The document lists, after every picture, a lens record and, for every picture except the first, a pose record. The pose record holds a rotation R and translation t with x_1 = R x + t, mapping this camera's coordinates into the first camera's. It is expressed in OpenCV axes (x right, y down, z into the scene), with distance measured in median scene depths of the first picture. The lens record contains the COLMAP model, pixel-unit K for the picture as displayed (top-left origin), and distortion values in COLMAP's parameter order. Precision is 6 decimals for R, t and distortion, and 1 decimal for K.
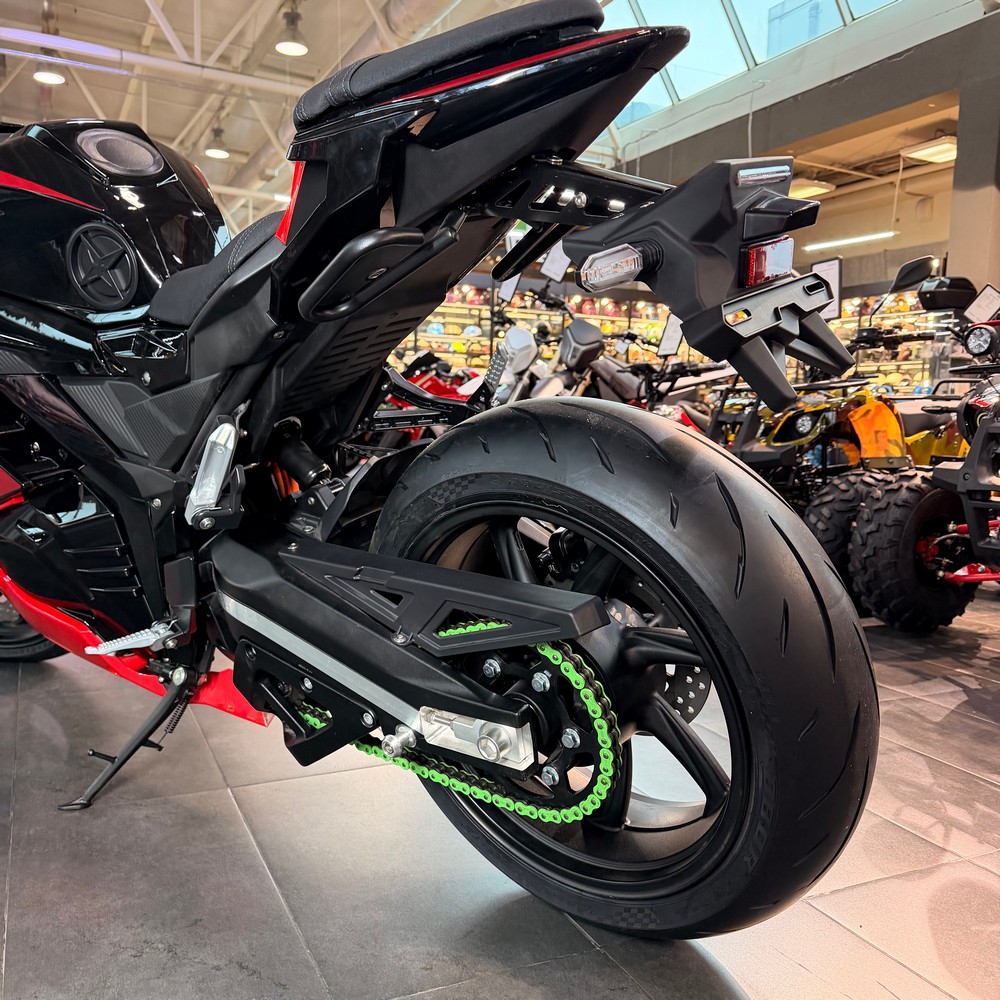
lens RADIAL K [[936.3, 0, 499.9], [0, 936.3, 503.4], [0, 0, 1]] dist [0.199696, -0.396805]
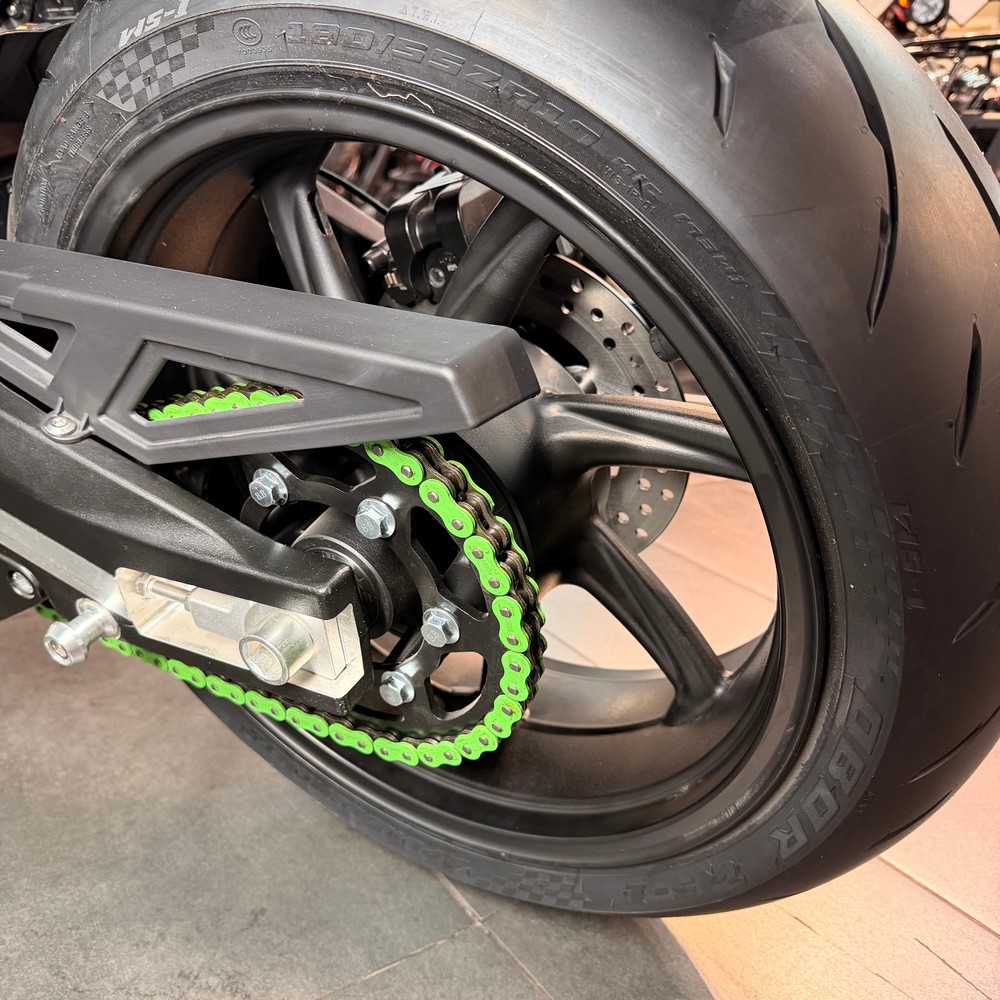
lens RADIAL K [[941.5, 0, 494.8], [0, 941.5, 502.2], [0, 0, 1]] dist [0.092974, -0.134077]
pose [[0.985683, -0.033855, 0.165177, 0.022234], [-0.009932, 0.966275, 0.257319, 0.055212], [-0.168318, -0.255276, 0.952105, 0.487946]]
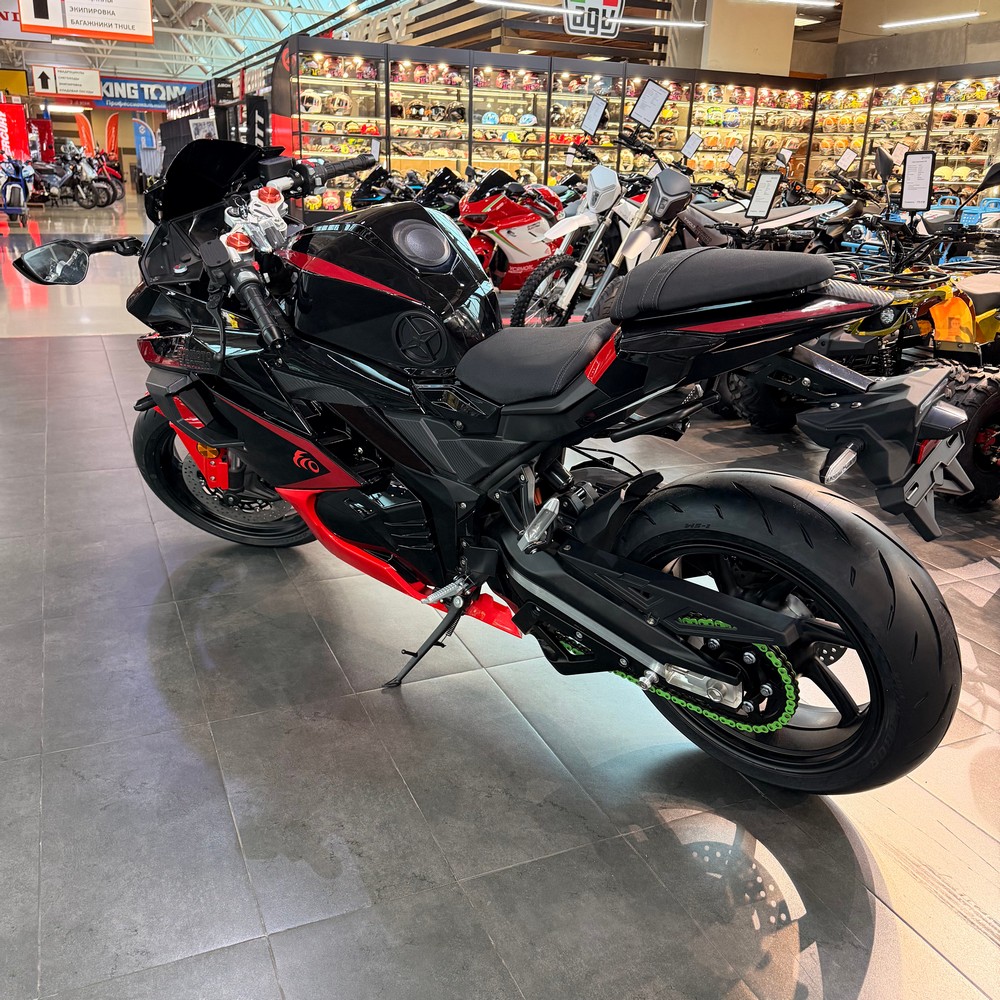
lens RADIAL K [[941.5, 0, 494.8], [0, 941.5, 502.2], [0, 0, 1]] dist [0.092974, -0.134077]
pose [[0.999369, 0.009152, -0.034306, -0.298054], [-0.000704, 0.971128, 0.238557, -0.401623], [0.035499, -0.238382, 0.970522, -0.464107]]
